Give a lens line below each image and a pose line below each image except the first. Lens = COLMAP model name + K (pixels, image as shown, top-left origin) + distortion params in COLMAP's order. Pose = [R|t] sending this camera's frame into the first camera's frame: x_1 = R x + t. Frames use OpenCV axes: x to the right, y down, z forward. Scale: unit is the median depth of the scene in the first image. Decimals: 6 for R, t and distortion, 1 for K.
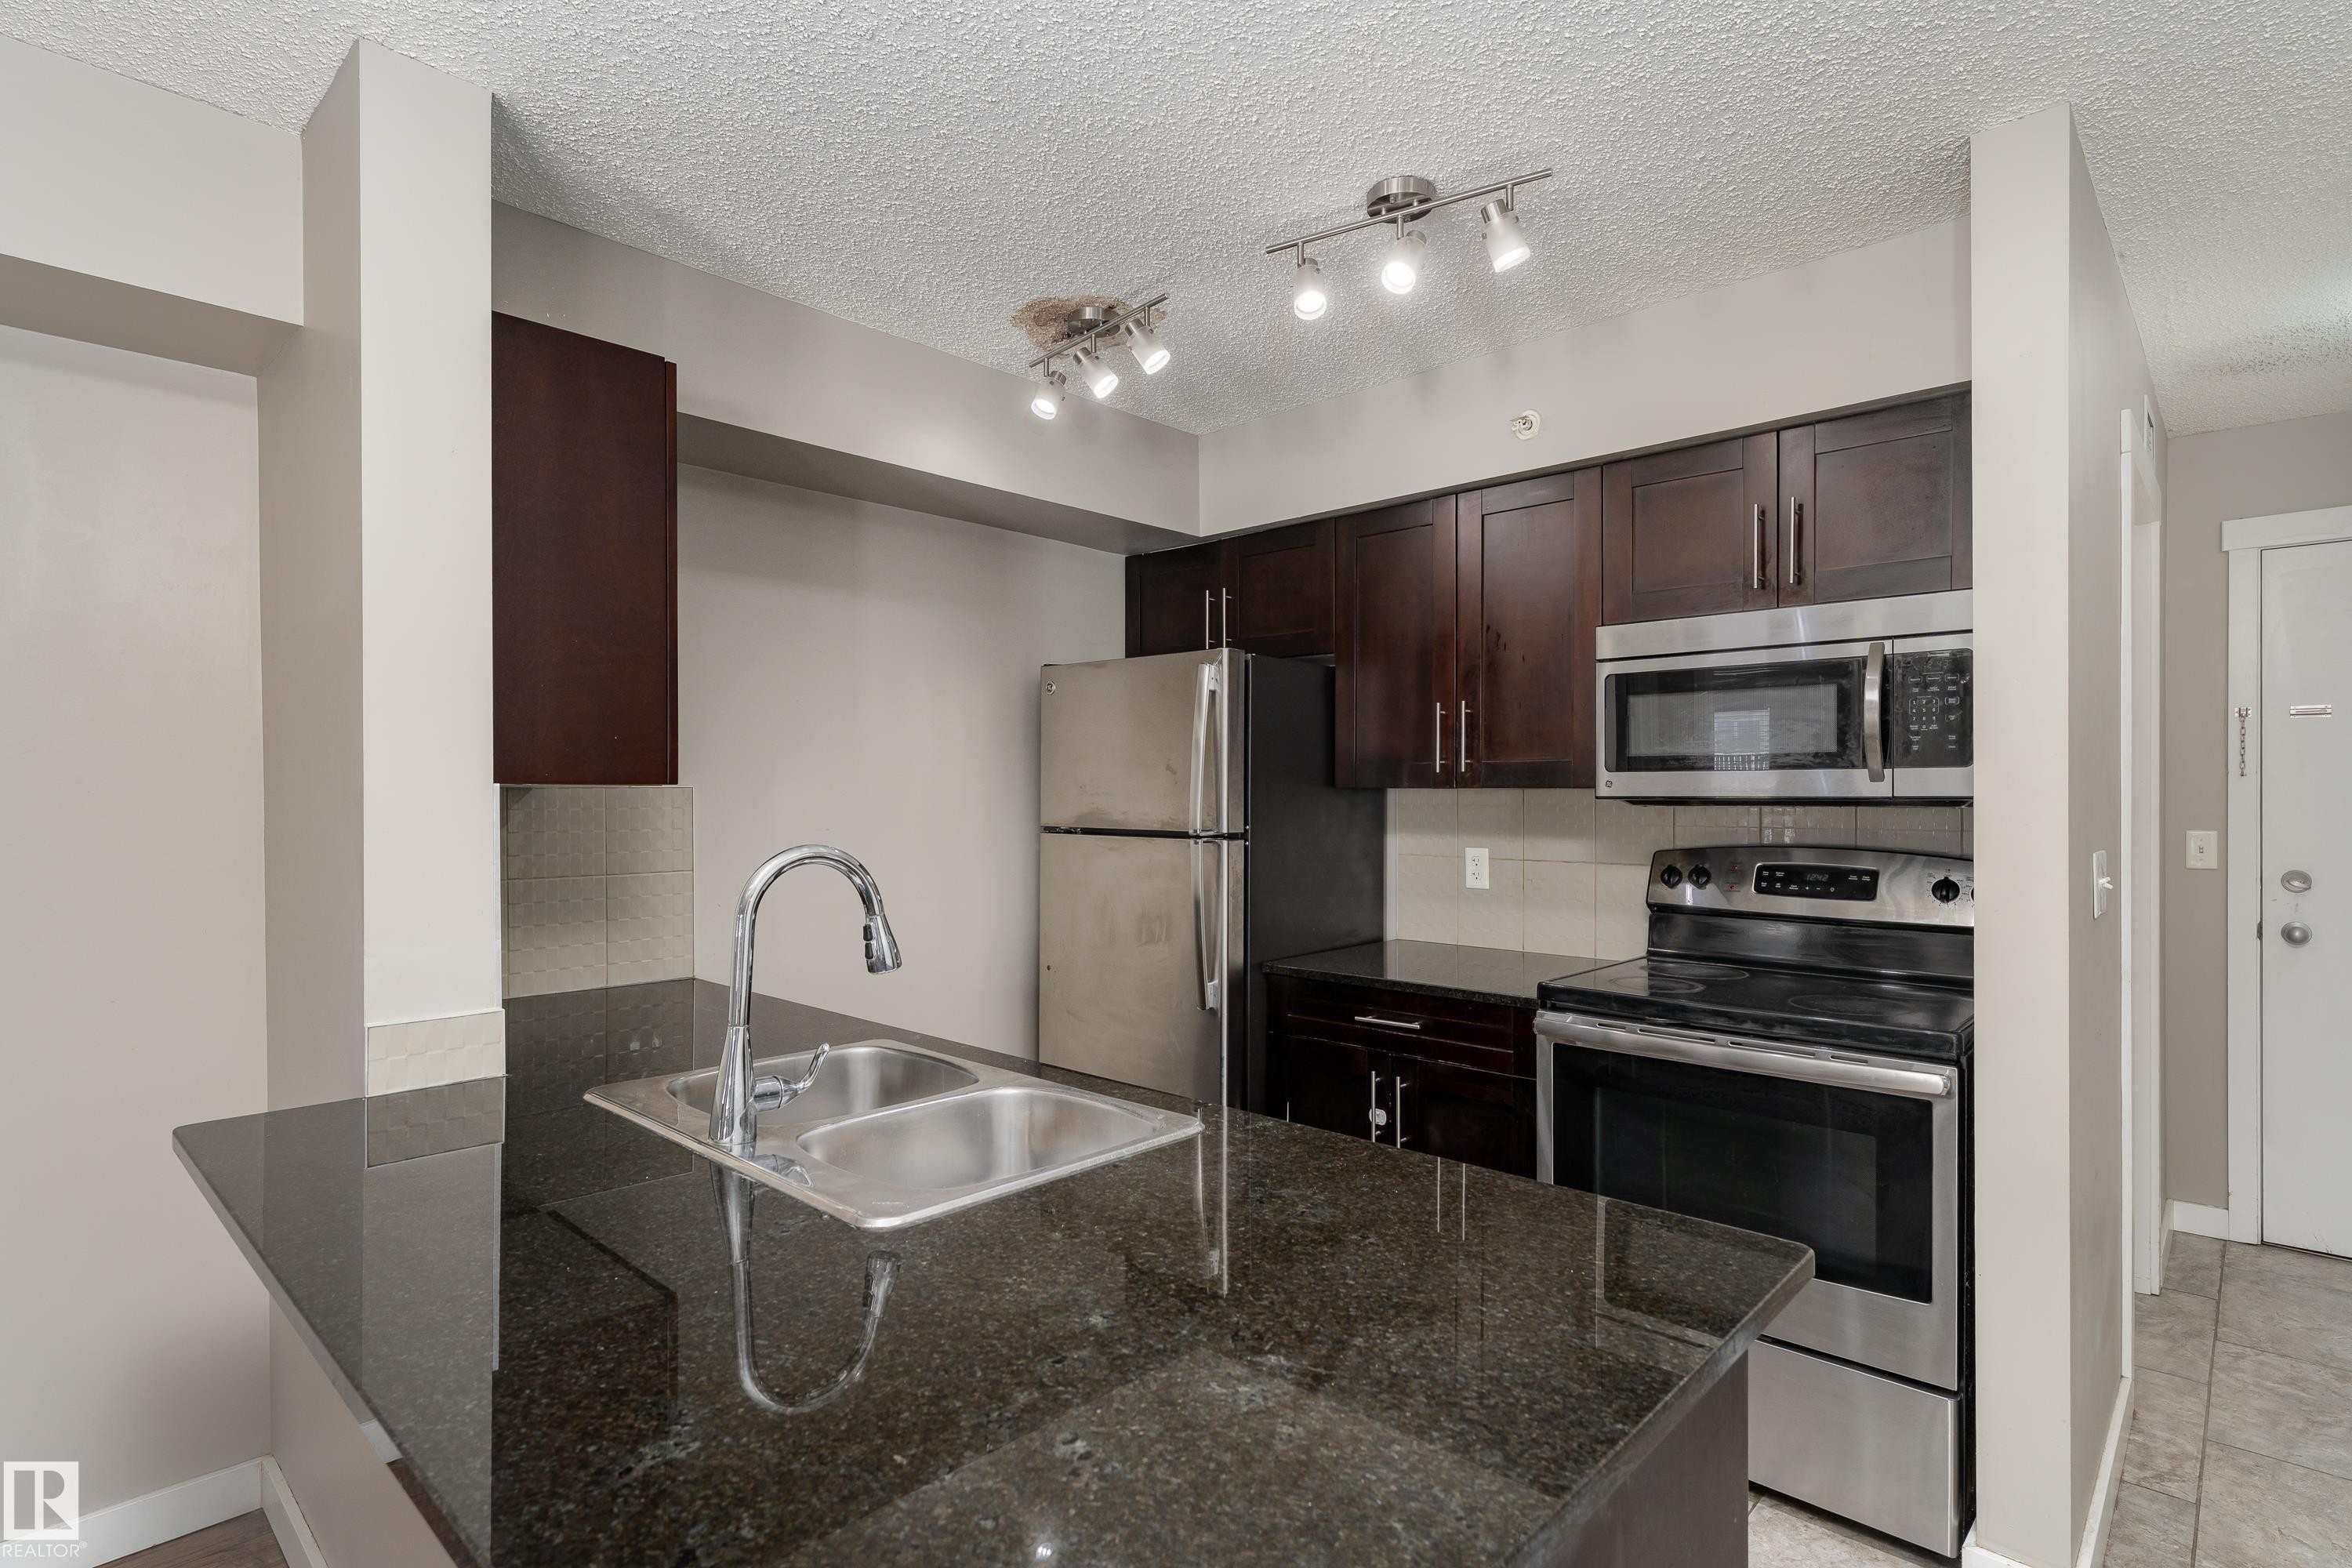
lens RADIAL K [[1161.1, 0, 1170.3], [0, 1161.1, 796.4], [0, 0, 1]] dist [0.013359, 0.000387]
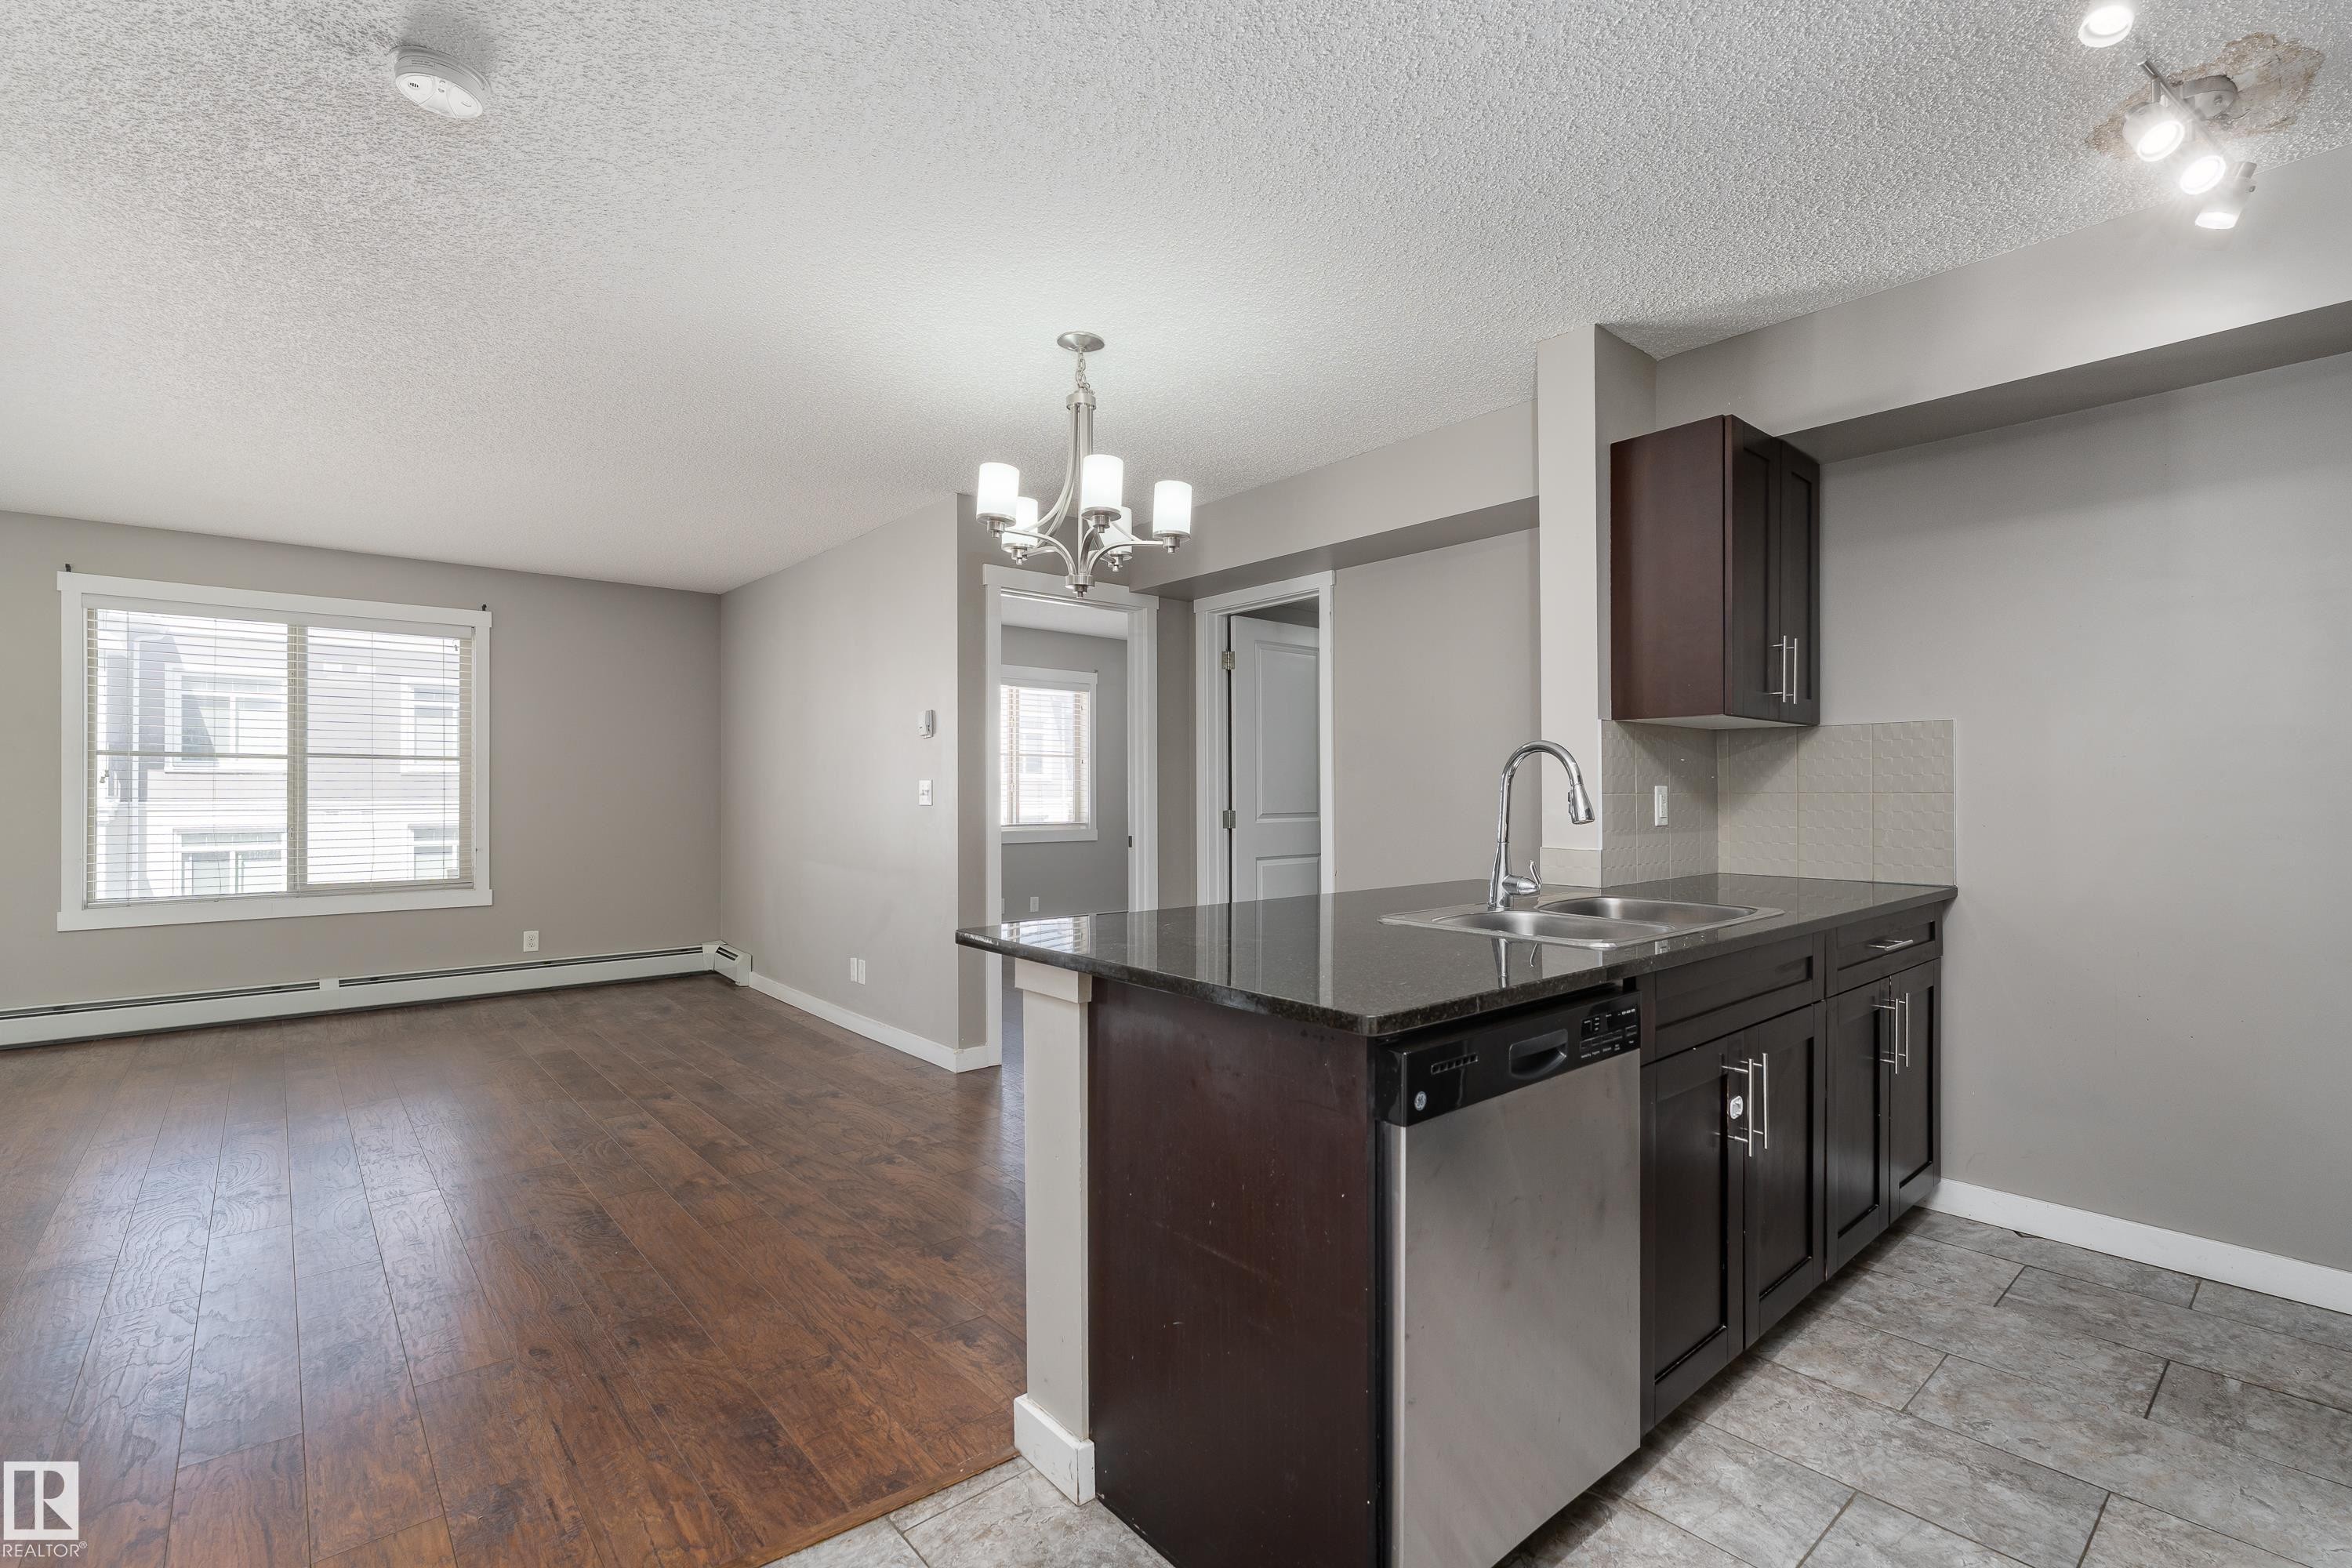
lens RADIAL K [[1039.1, 0, 1253.5], [0, 1039.1, 800.7], [0, 0, 1]] dist [-0.000034, -0.000010]
pose [[-0.059470, 0.008643, -0.998193, 0.683026], [-0.000983, 0.999962, 0.008717, 0.066309], [0.998230, 0.001500, -0.059460, 0.400927]]
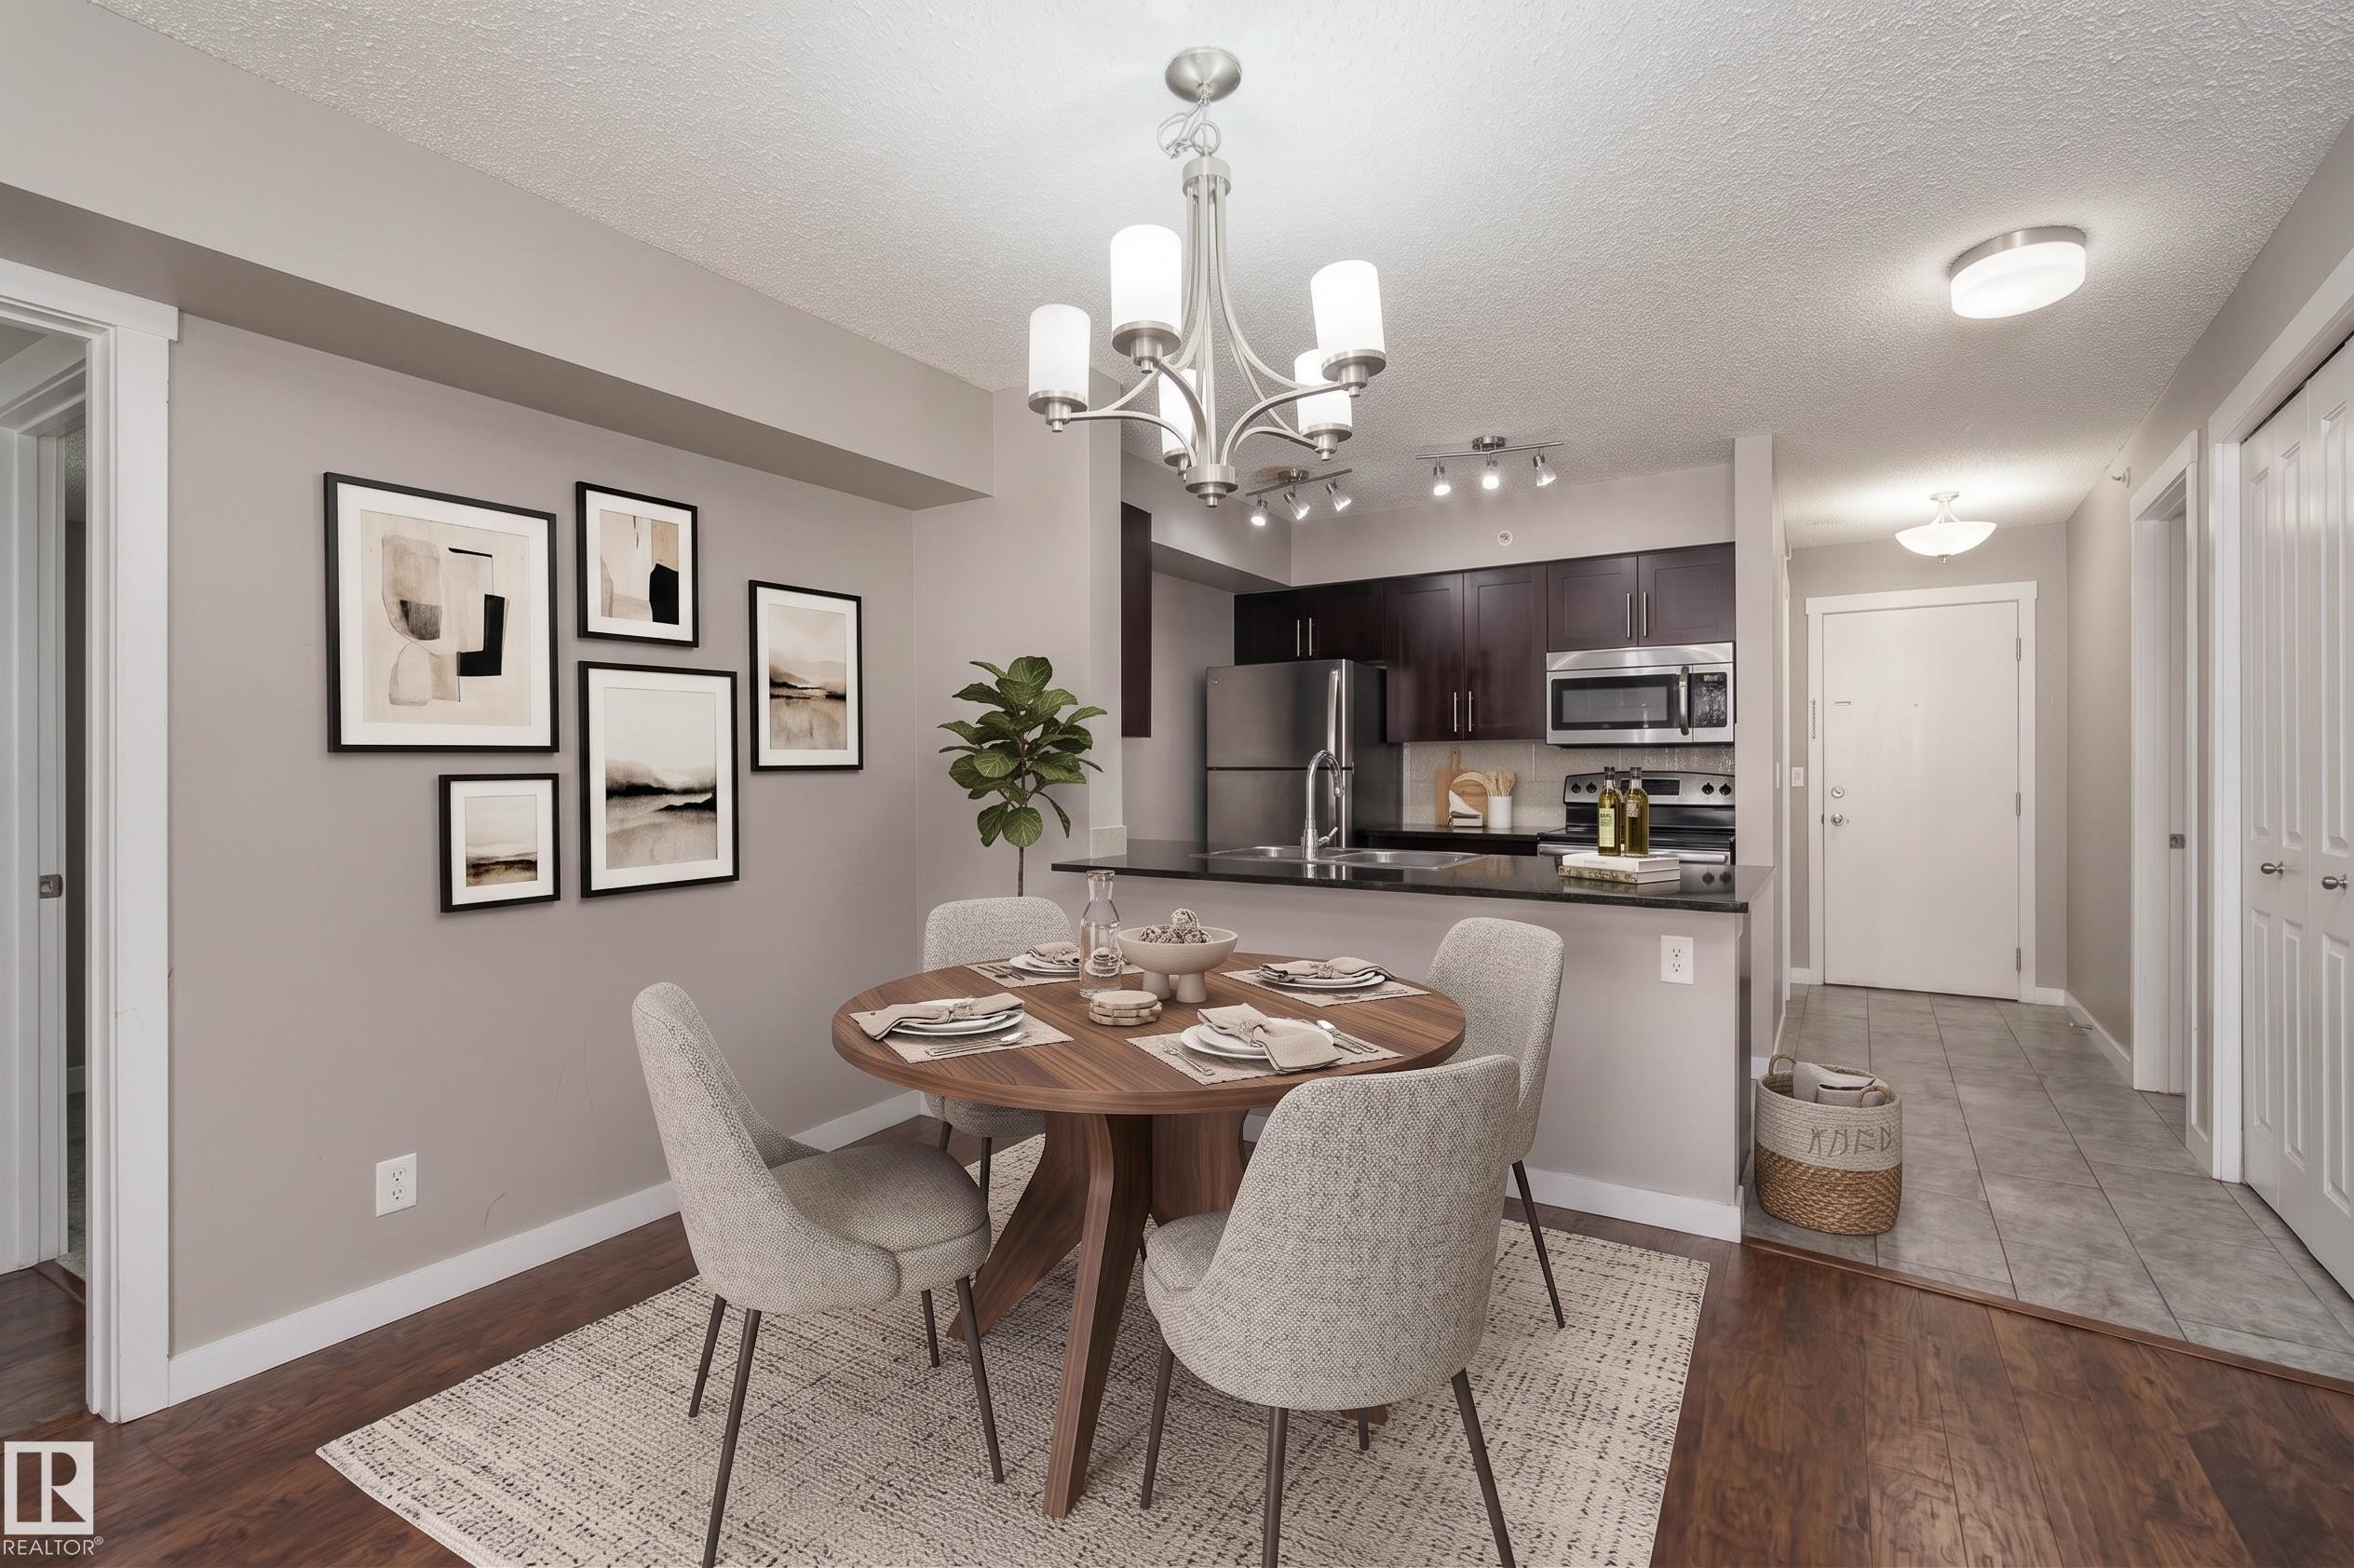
lens RADIAL K [[1039.9, 0, 1189.3], [0, 1039.9, 769.3], [0, 0, 1]] dist [-0.000034, -0.000010]
pose [[0.973376, -0.007594, 0.229090, -0.583351], [0.005700, 0.999944, 0.008927, 0.023327], [-0.229145, -0.007384, 0.973364, -0.508748]]
